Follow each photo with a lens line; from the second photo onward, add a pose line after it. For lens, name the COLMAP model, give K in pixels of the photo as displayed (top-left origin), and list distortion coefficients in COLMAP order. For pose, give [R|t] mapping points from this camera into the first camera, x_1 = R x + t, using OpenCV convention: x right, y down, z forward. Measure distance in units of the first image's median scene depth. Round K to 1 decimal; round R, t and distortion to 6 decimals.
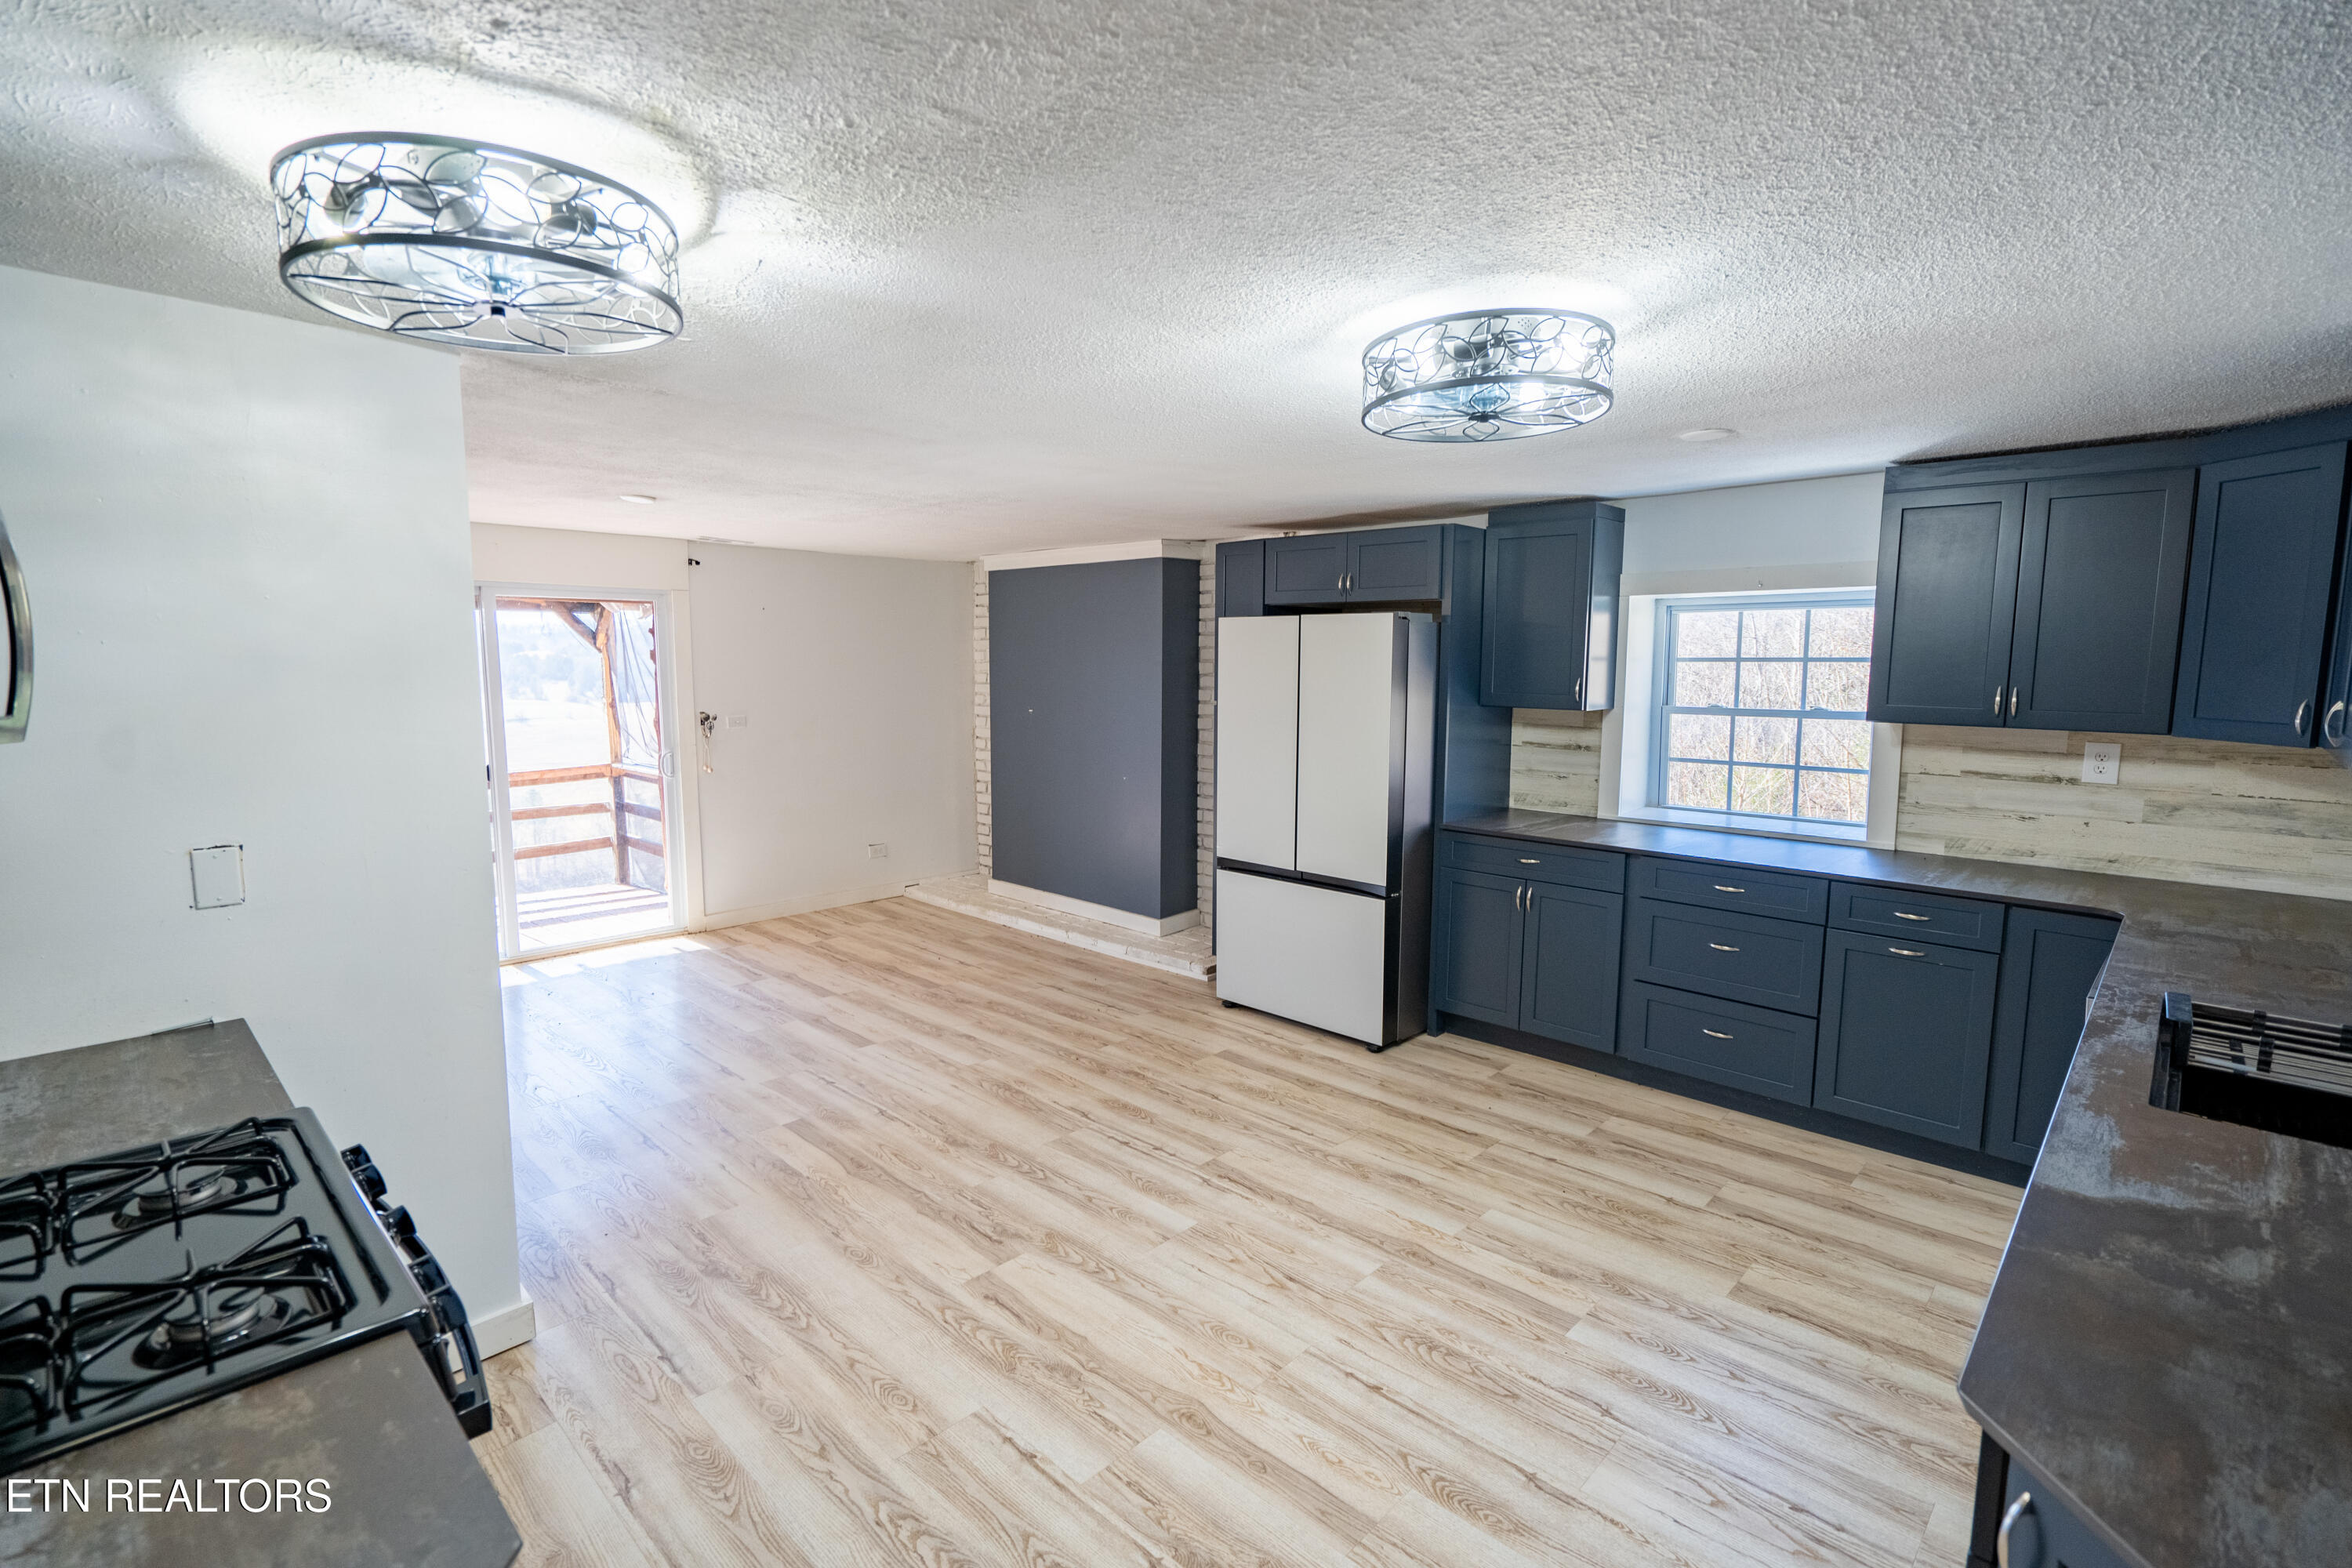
lens RADIAL K [[1078.8, 0, 1175.1], [0, 1078.8, 773.2], [0, 0, 1]] dist [-0.002674, -0.000166]
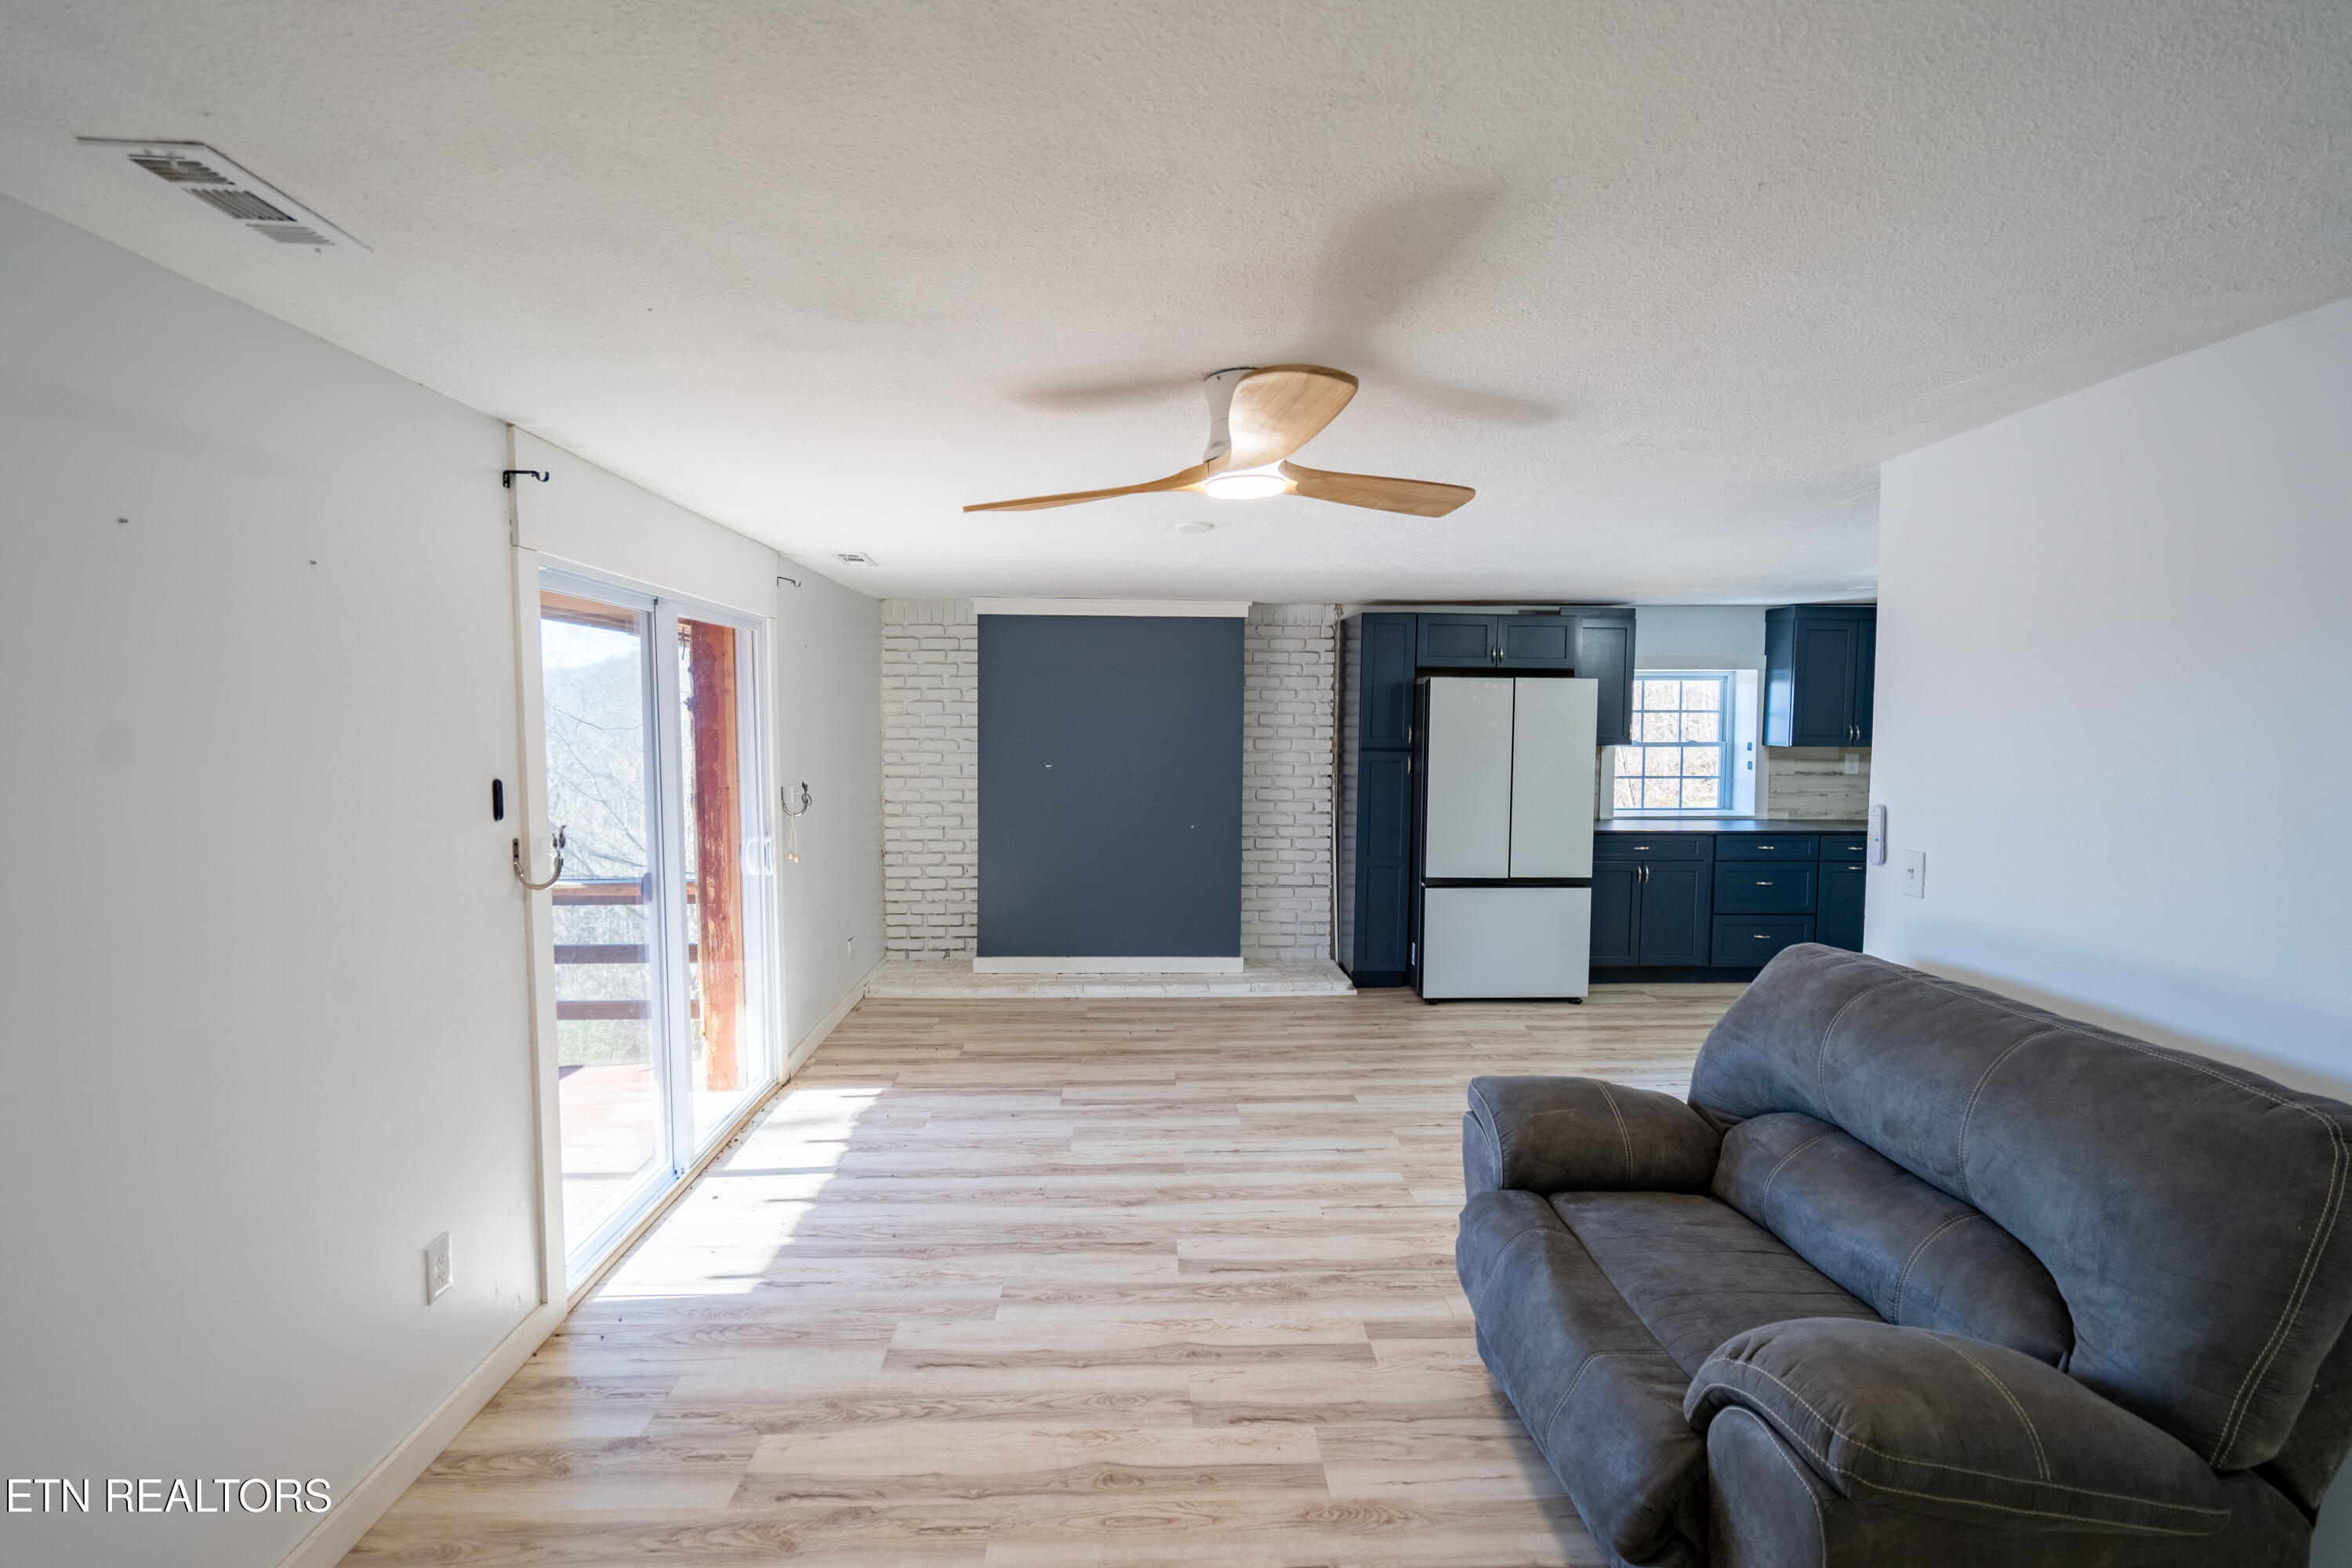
lens RADIAL K [[1078.8, 0, 1175.1], [0, 1078.8, 773.2], [0, 0, 1]] dist [-0.002674, -0.000166]
pose [[0.692766, -0.042183, 0.719928, -1.017473], [0.075971, 0.997002, -0.014687, -0.041140], [-0.717150, 0.064868, 0.693893, 0.376000]]
